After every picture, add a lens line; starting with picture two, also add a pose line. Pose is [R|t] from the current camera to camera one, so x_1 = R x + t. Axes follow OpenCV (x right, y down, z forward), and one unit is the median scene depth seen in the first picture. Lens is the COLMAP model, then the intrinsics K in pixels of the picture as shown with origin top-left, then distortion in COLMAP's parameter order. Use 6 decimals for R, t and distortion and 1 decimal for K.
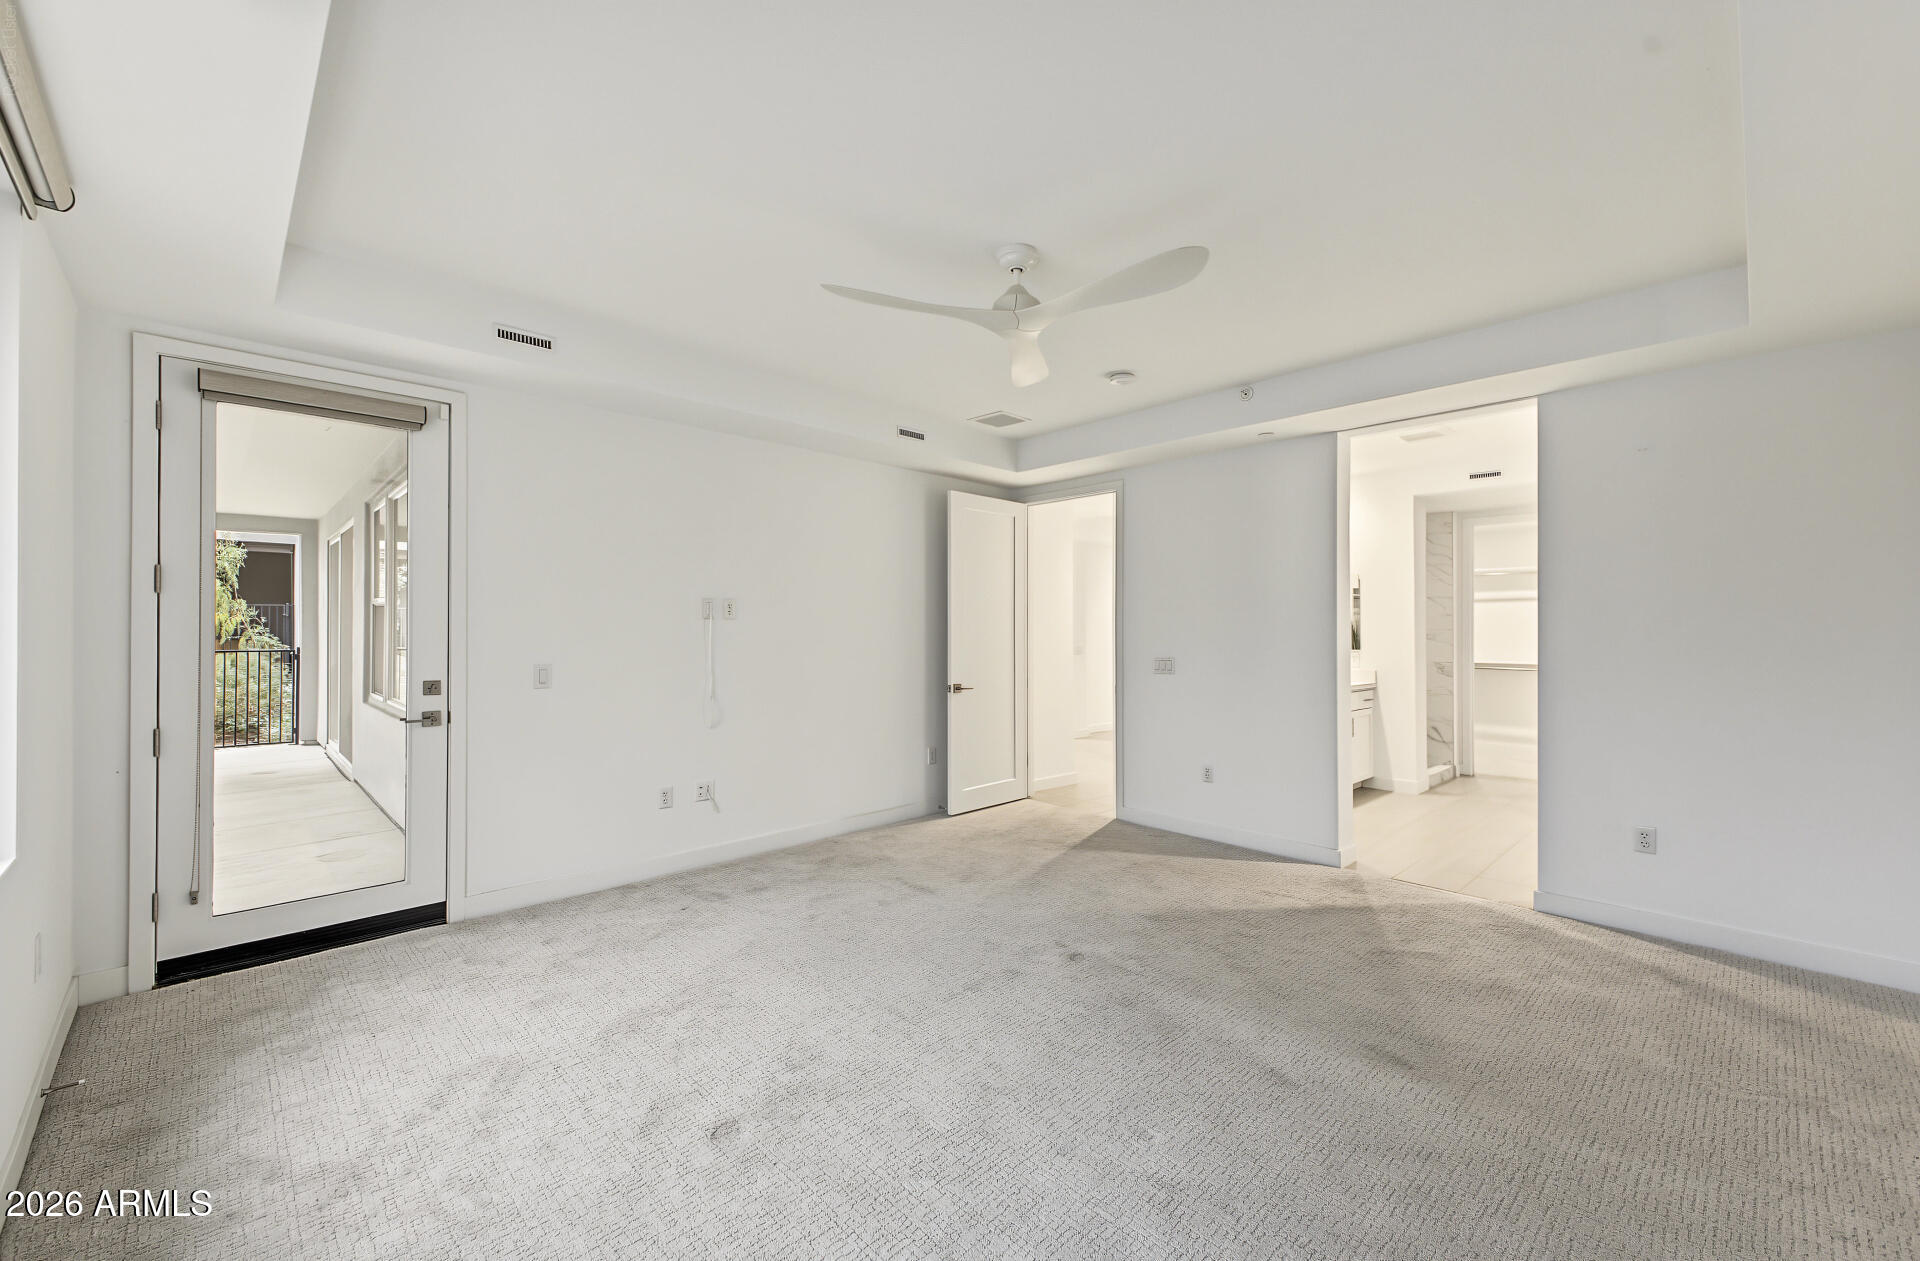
lens RADIAL K [[764.3, 0, 964.0], [0, 764.3, 629.6], [0, 0, 1]] dist [0.019655, -0.004350]
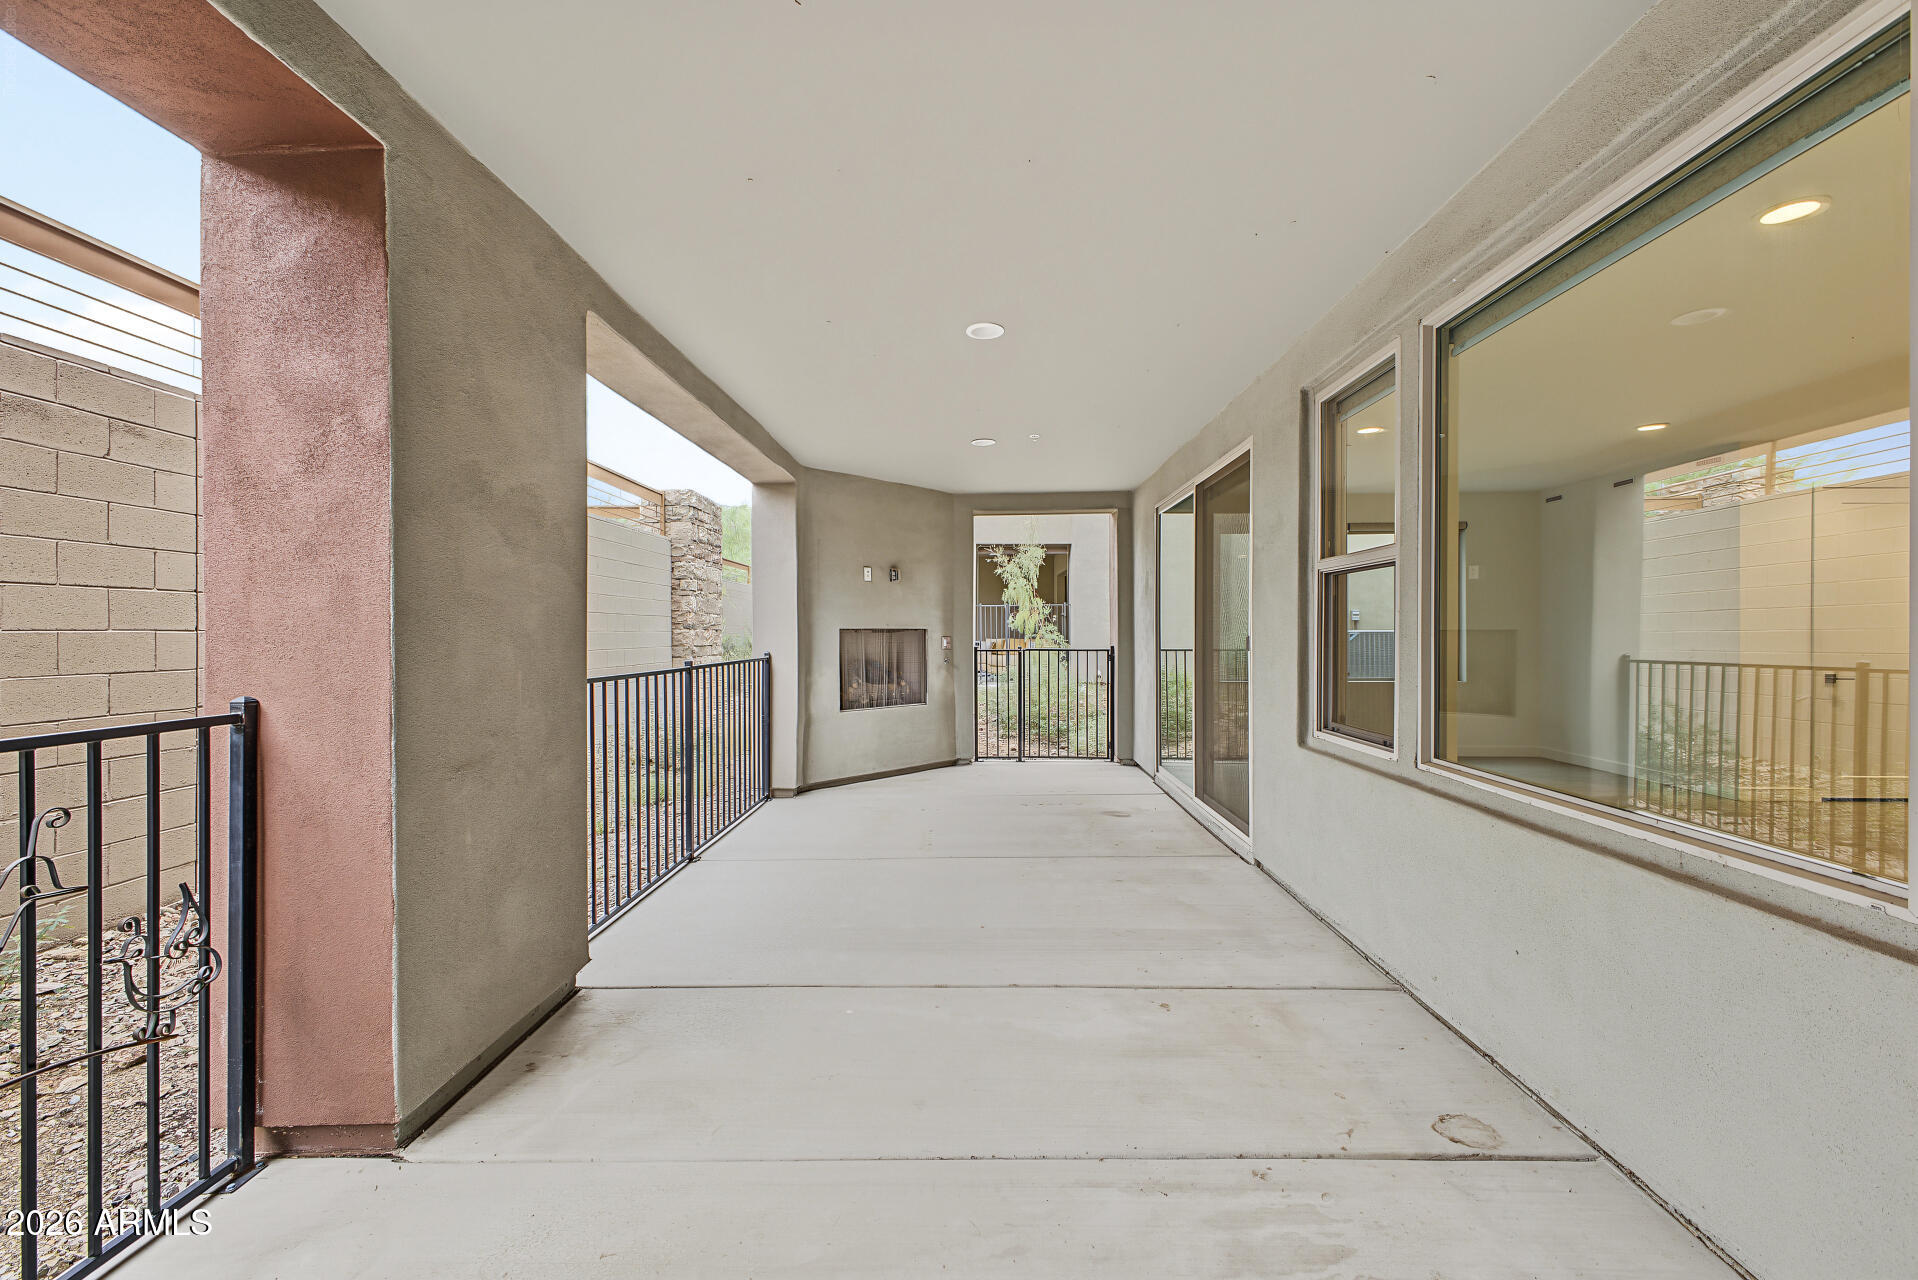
lens RADIAL K [[763.5, 0, 964.2], [0, 763.5, 634.8], [0, 0, 1]] dist [0.019655, -0.004350]
pose [[0.703444, 0.001293, -0.710749, -0.301143], [0.000778, 0.999996, 0.002589, 0.006769], [0.710750, -0.002374, 0.703441, 0.236747]]
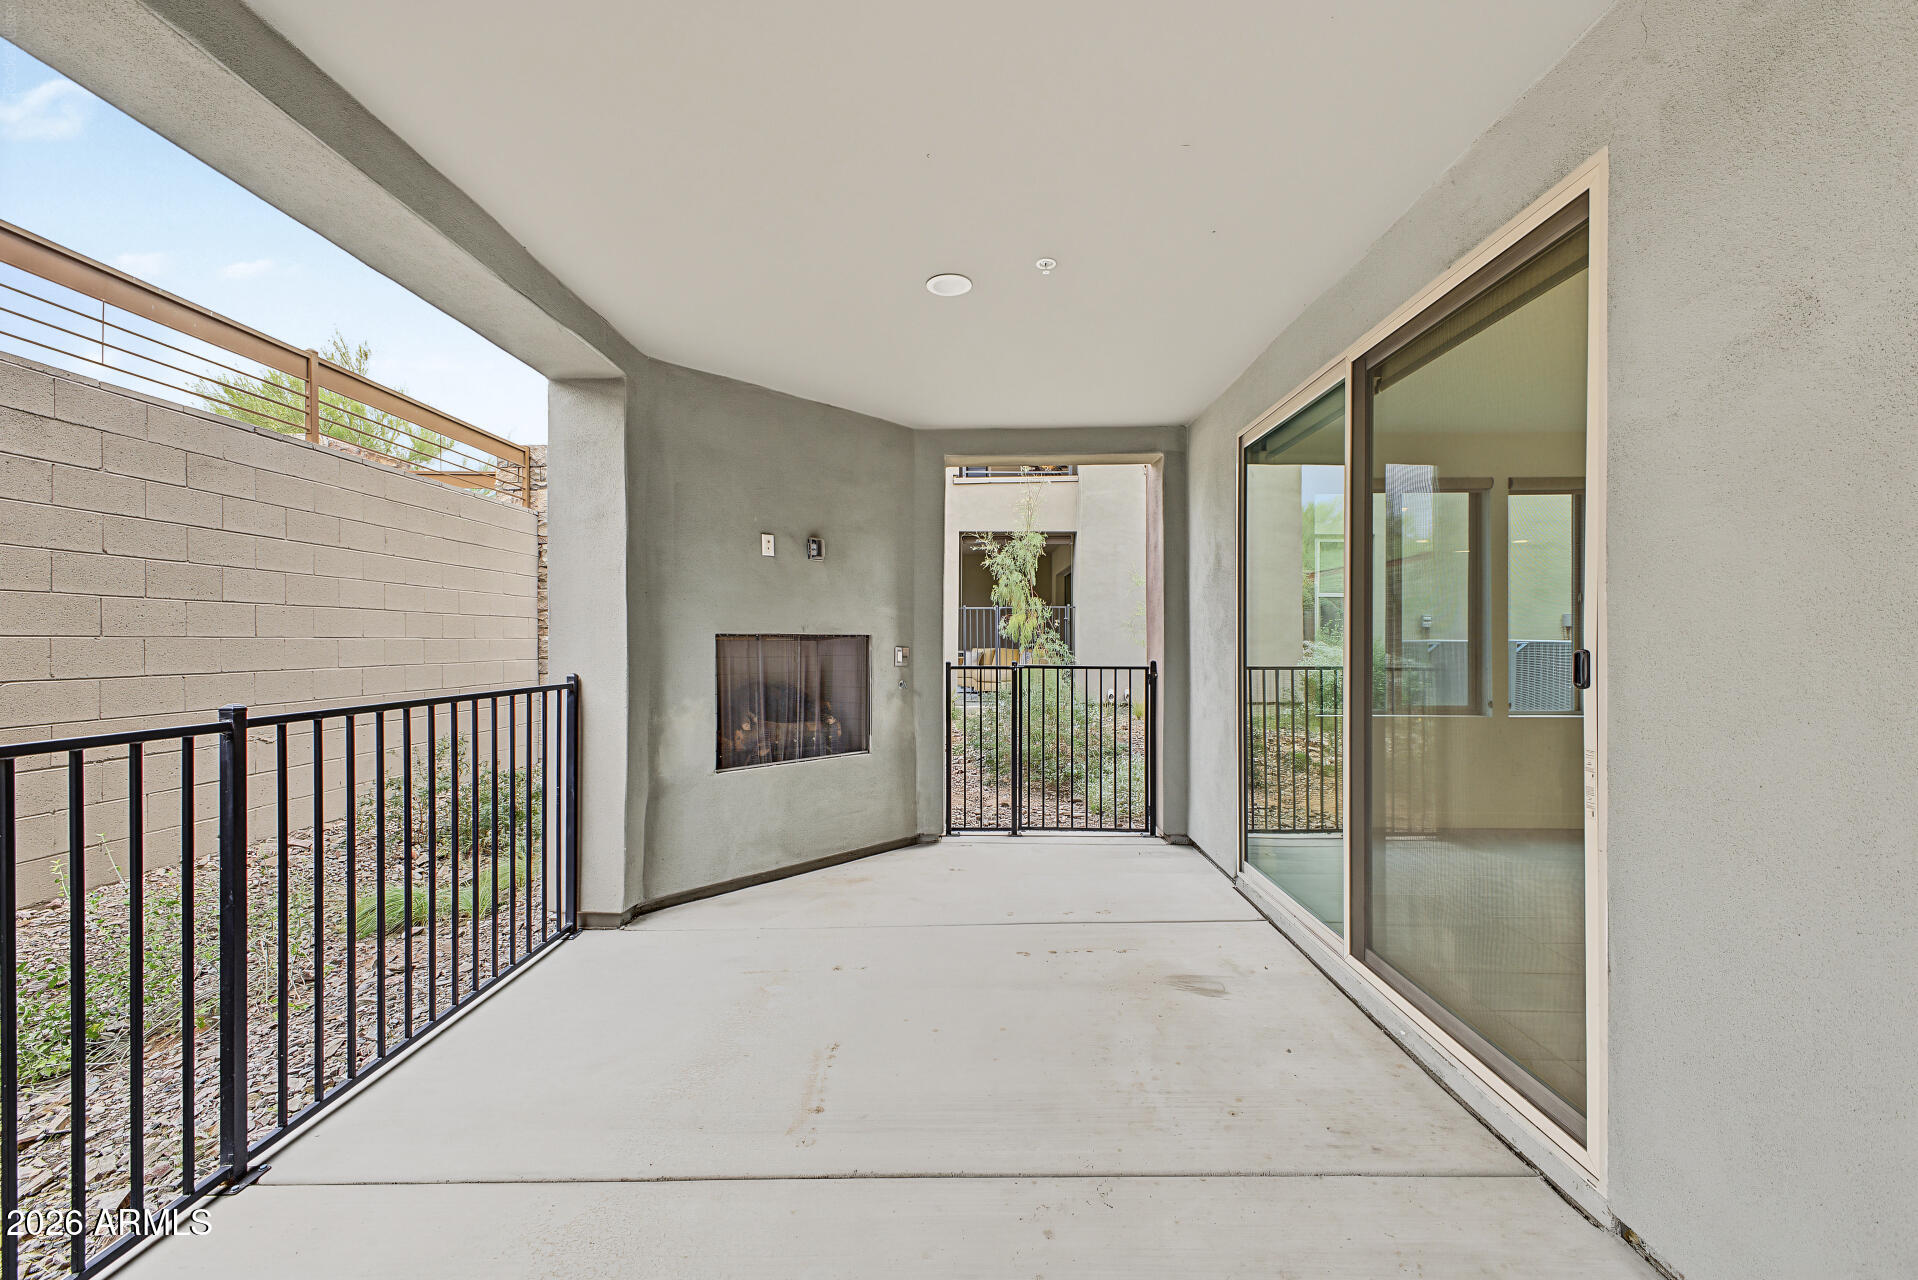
lens RADIAL K [[763.5, 0, 958.3], [0, 763.5, 636.6], [0, 0, 1]] dist [0.019655, -0.004350]
pose [[0.705020, -0.003851, -0.709177, -0.442753], [-0.000836, 0.999980, -0.006262, 0.006746], [0.709187, 0.005008, 0.705003, 0.397267]]
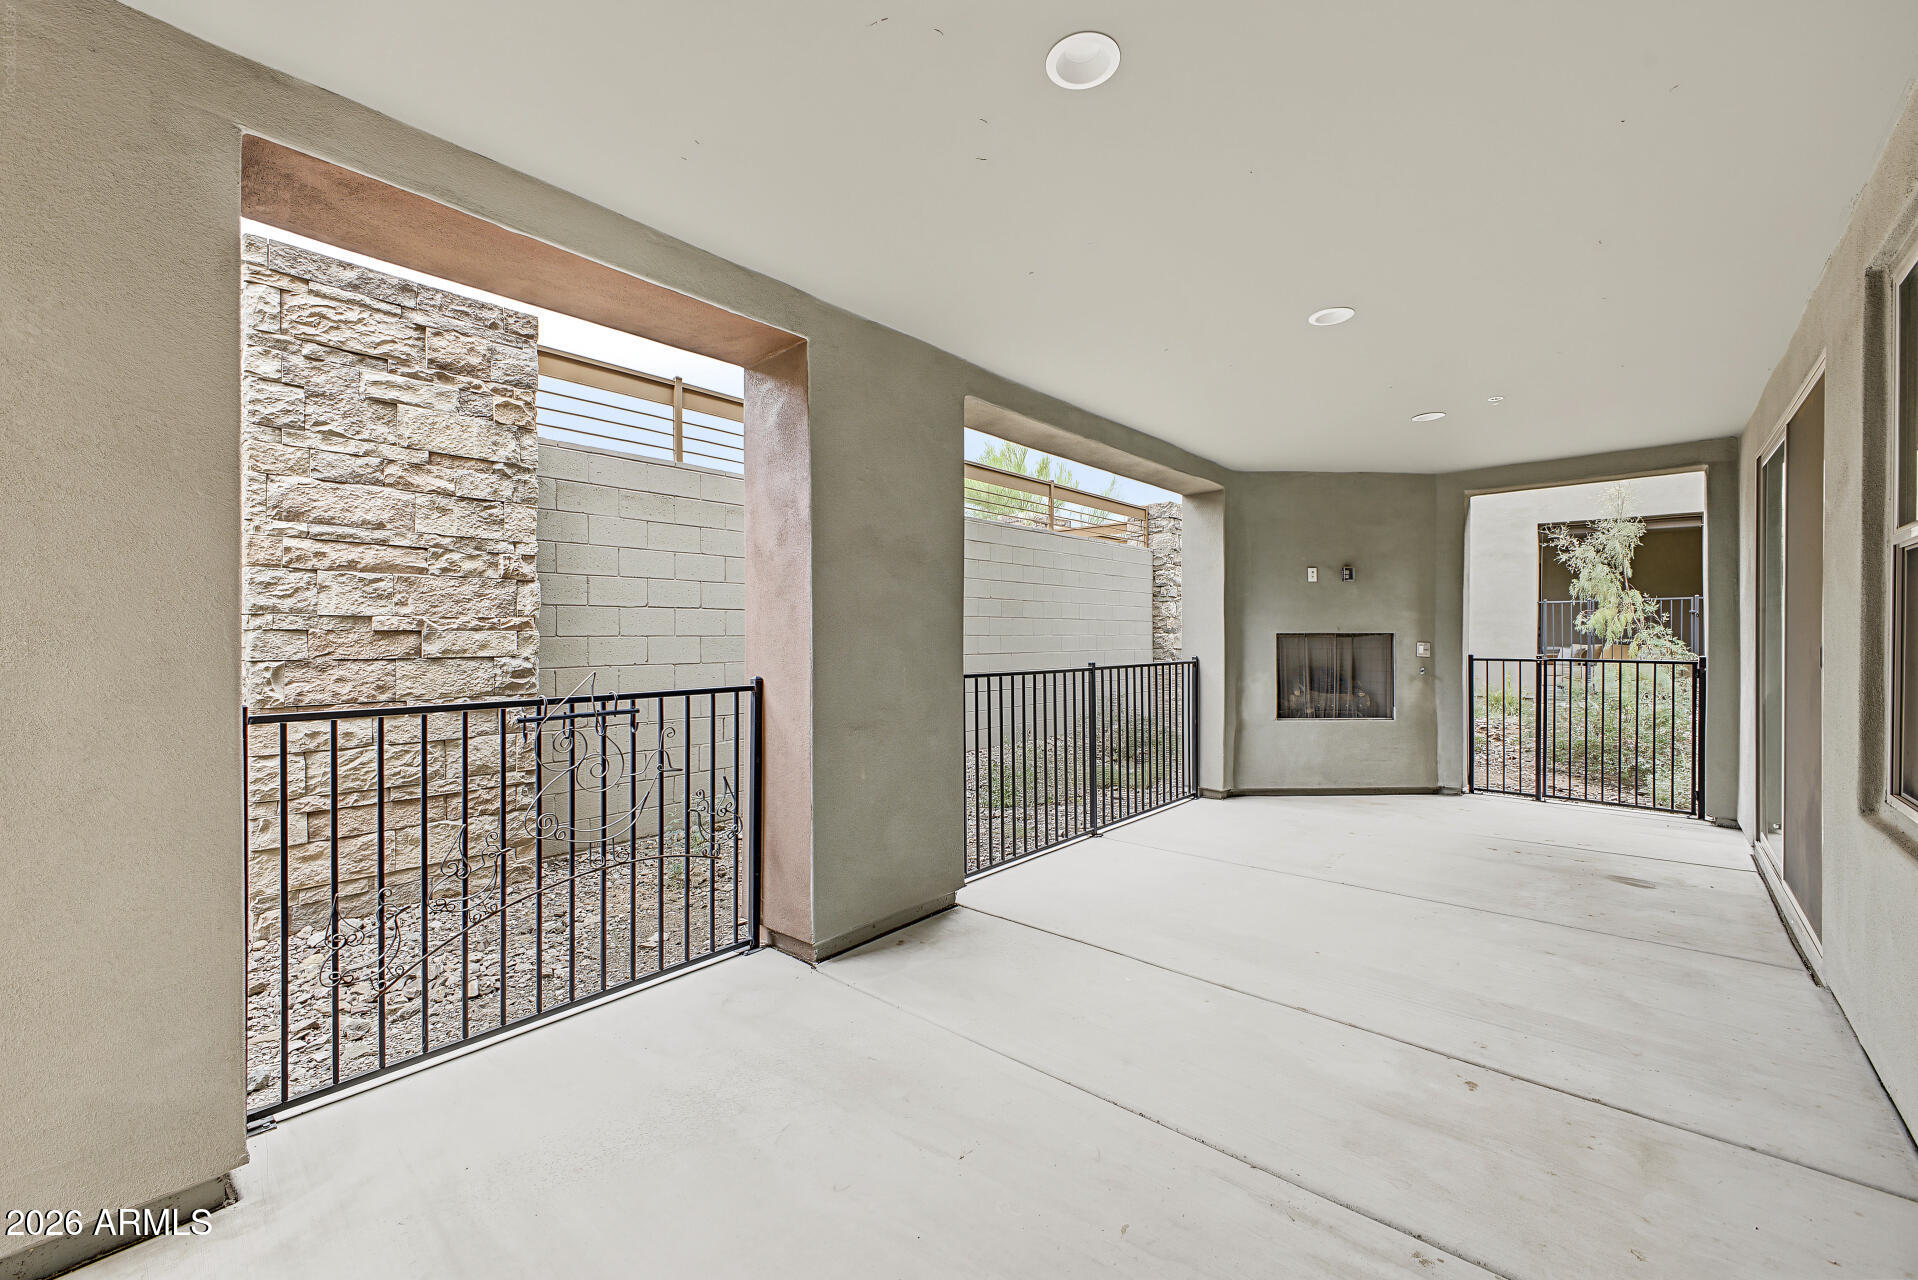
lens RADIAL K [[763.5, 0, 953.8], [0, 763.5, 641.0], [0, 0, 1]] dist [0.019655, -0.004350]
pose [[0.072864, 0.007146, -0.997316, -0.239147], [-0.000224, 0.999974, 0.007149, 0.005121], [0.997342, -0.000298, 0.072864, 0.294996]]
